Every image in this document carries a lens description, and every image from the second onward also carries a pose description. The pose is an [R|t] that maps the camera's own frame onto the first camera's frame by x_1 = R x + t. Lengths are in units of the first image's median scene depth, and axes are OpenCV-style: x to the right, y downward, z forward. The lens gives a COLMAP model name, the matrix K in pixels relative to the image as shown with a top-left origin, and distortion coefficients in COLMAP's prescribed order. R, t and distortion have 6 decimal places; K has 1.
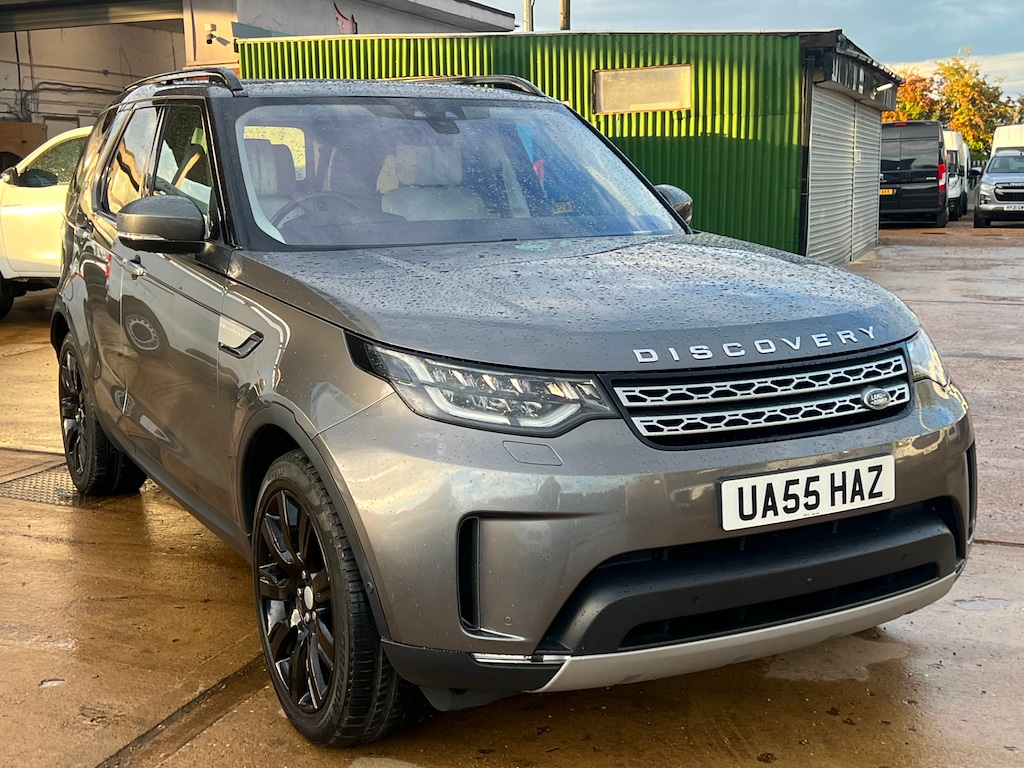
lens RADIAL K [[1283.7, 0, 509.1], [0, 1283.7, 384.5], [0, 0, 1]] dist [0.087475, -0.064239]
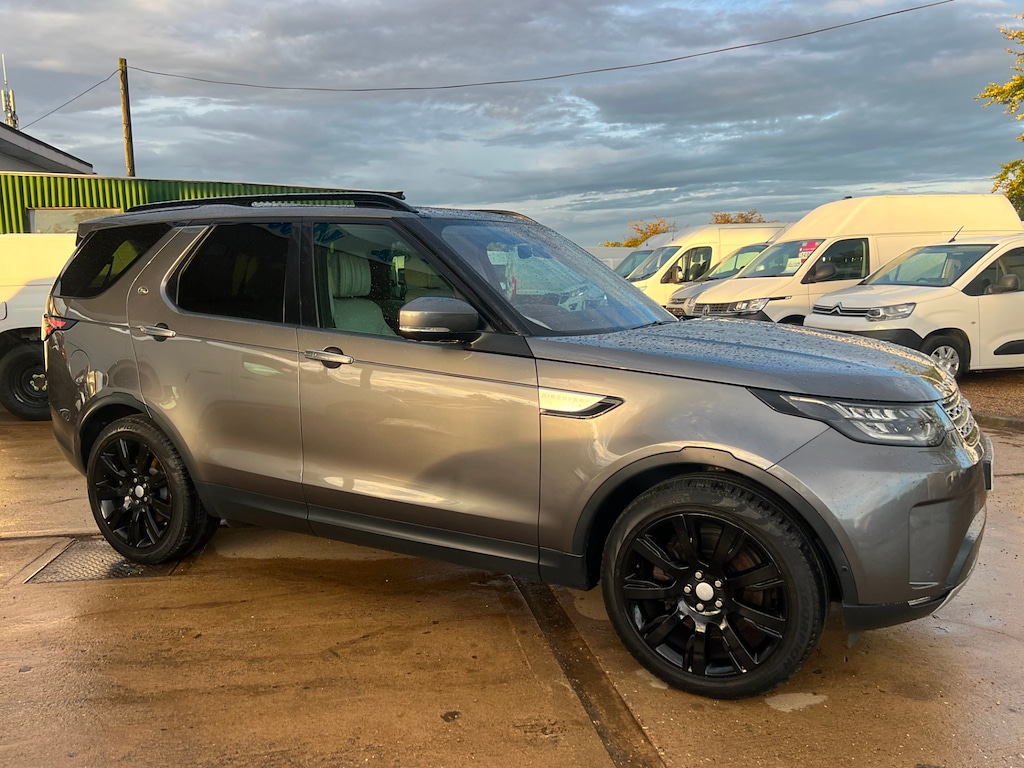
lens RADIAL K [[824.6, 0, 523.0], [0, 824.6, 391.1], [0, 0, 1]] dist [0.039585, -0.031560]
pose [[0.839080, -0.075147, 0.538792, -0.756444], [0.093171, 0.995631, -0.006234, -0.052266], [-0.535969, 0.055430, 0.842416, 0.371567]]
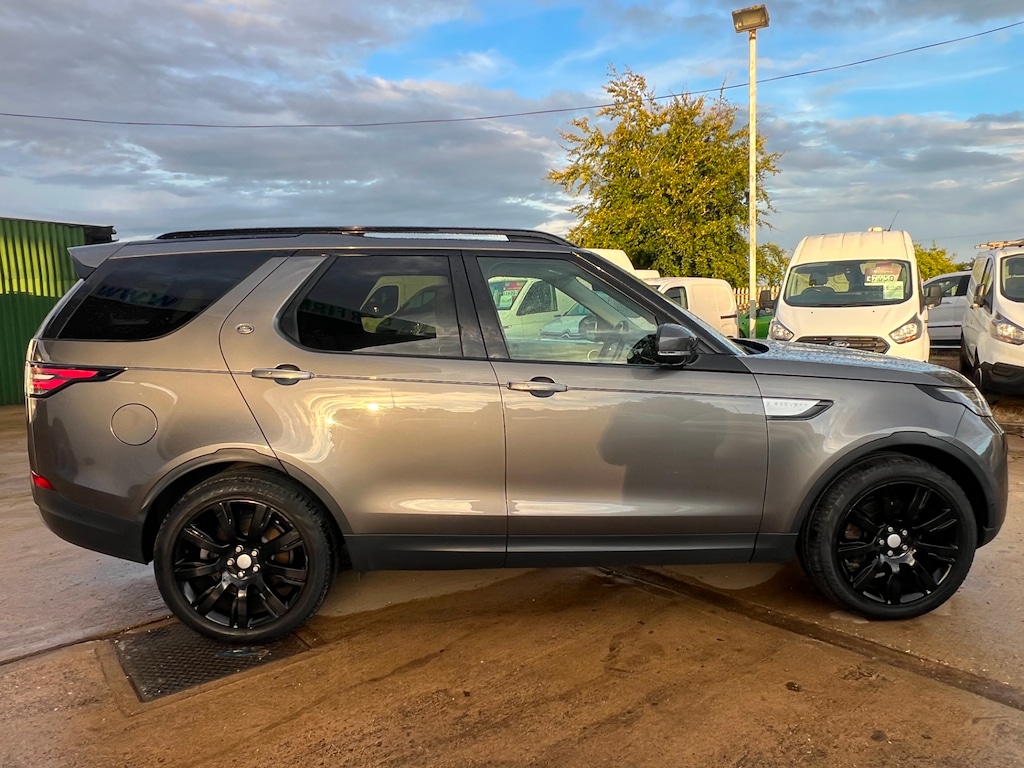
lens RADIAL K [[711.7, 0, 517.3], [0, 711.7, 384.0], [0, 0, 1]] dist [-0.000077, -0.004110]
pose [[0.440411, -0.099483, 0.892267, -1.224826], [0.166839, 0.985599, 0.027539, -0.157407], [-0.882158, 0.136736, 0.450667, 0.988104]]
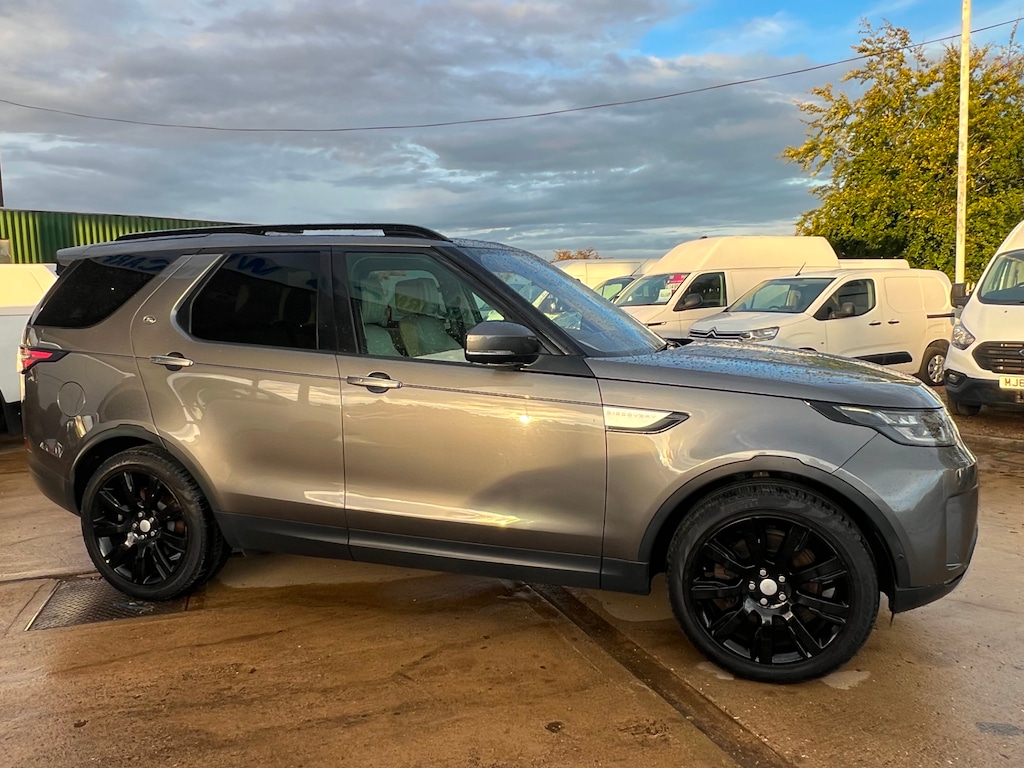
lens RADIAL K [[756.4, 0, 518.3], [0, 756.4, 382.8], [0, 0, 1]] dist [-0.001479, -0.001758]
pose [[0.721505, -0.073377, 0.688510, -0.931178], [0.123068, 0.992126, -0.023231, -0.078498], [-0.681384, 0.101495, 0.724855, 0.550915]]
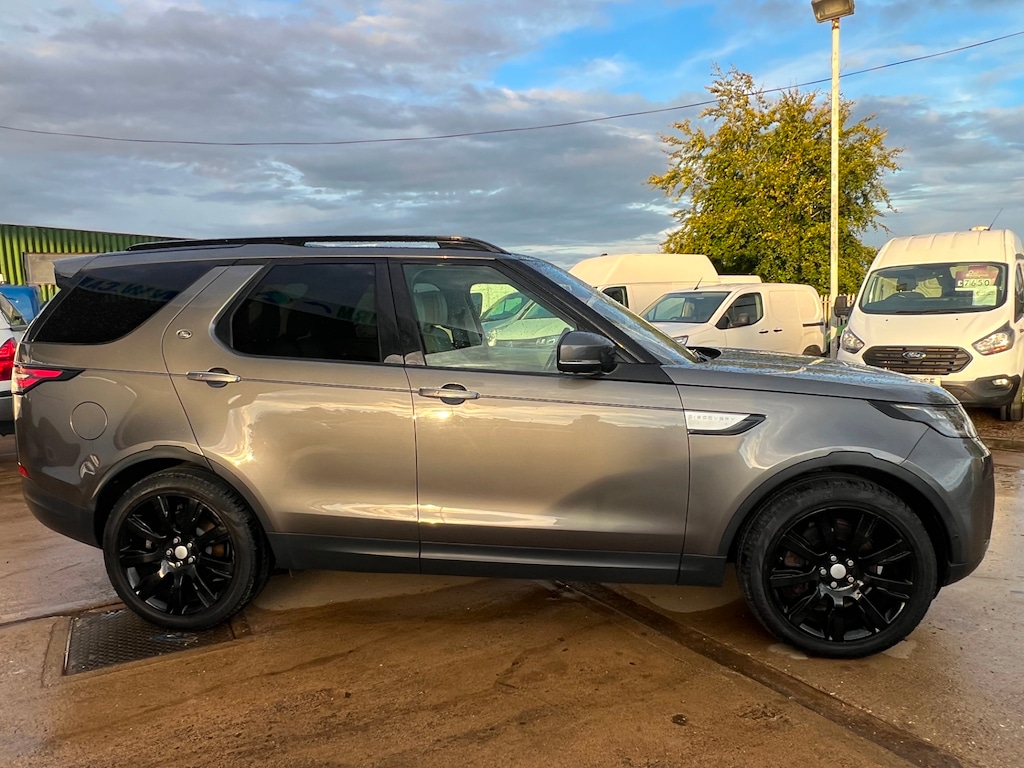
lens RADIAL K [[711.4, 0, 514.5], [0, 711.4, 385.0], [0, 0, 1]] dist [-0.001683, 0.001306]
pose [[0.587167, -0.083071, 0.805192, -1.081406], [0.149701, 0.988705, -0.007162, -0.116352], [-0.795503, 0.124743, 0.592971, 0.768848]]
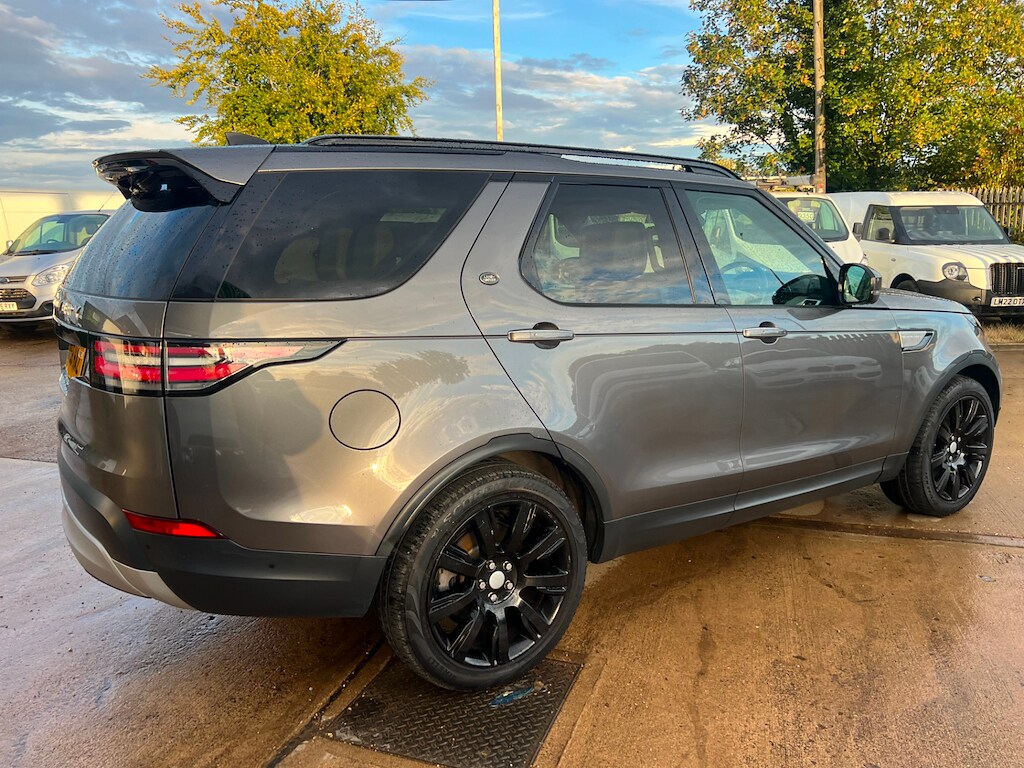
lens RADIAL K [[788.6, 0, 517.1], [0, 788.6, 386.2], [0, 0, 1]] dist [0.051258, -0.058382]
pose [[-0.092412, -0.176938, 0.979874, -1.325037], [0.180985, 0.964708, 0.191268, -0.299918], [-0.979135, 0.195018, -0.057127, 1.739558]]
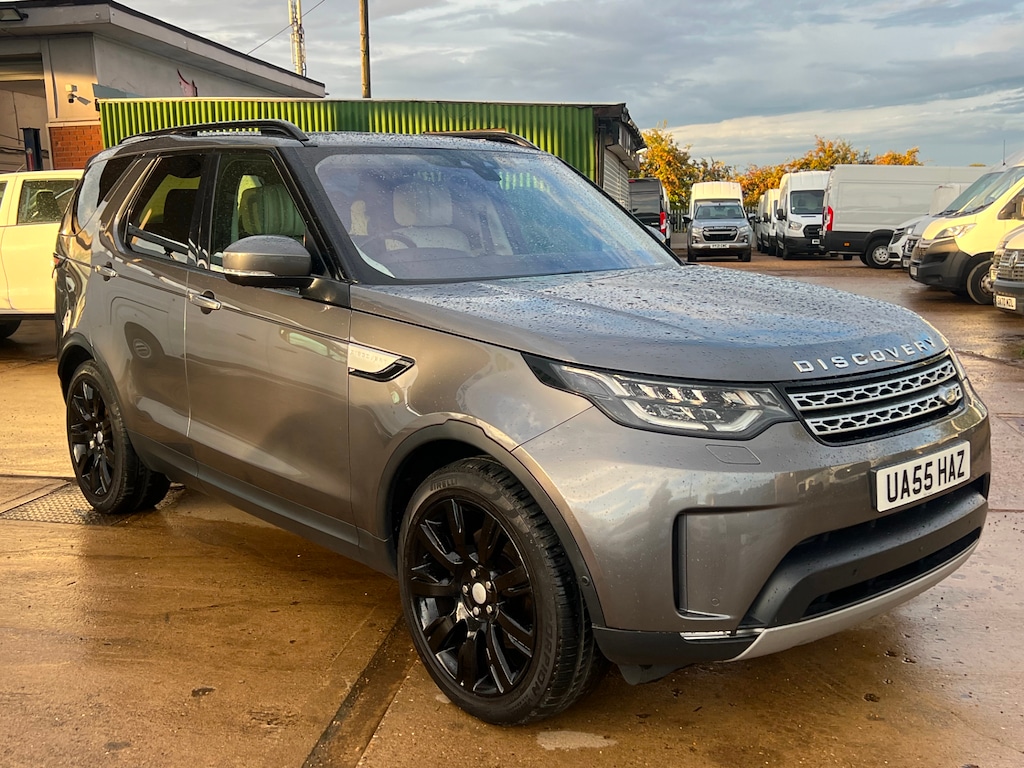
lens RADIAL K [[1060.7, 0, 515.2], [0, 1060.7, 384.1], [0, 0, 1]] dist [0.103527, -0.206010]
pose [[0.976515, -0.035297, 0.212538, -0.314847], [0.037233, 0.999294, -0.005113, -0.009819], [-0.212207, 0.012906, 0.977139, 0.091092]]
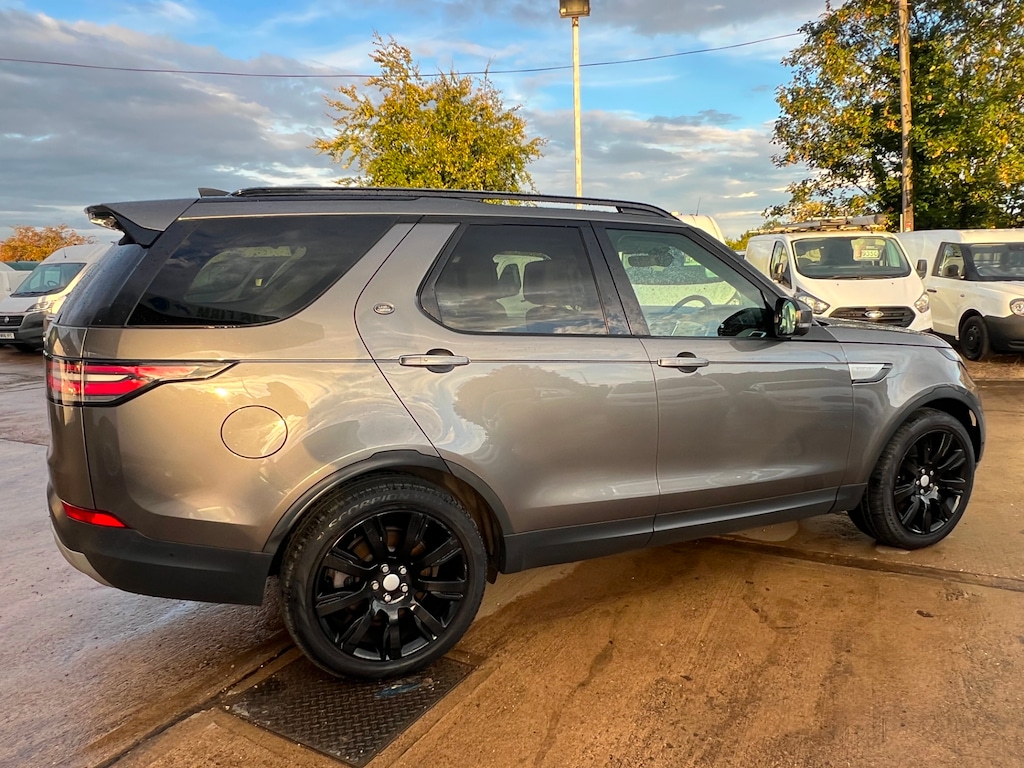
lens RADIAL K [[711.7, 0, 517.3], [0, 711.7, 384.0], [0, 0, 1]] dist [-0.000077, -0.004110]
pose [[0.082584, -0.141369, 0.986506, -1.313419], [0.186806, 0.974538, 0.124016, -0.249301], [-0.978920, 0.174043, 0.106889, 1.492105]]
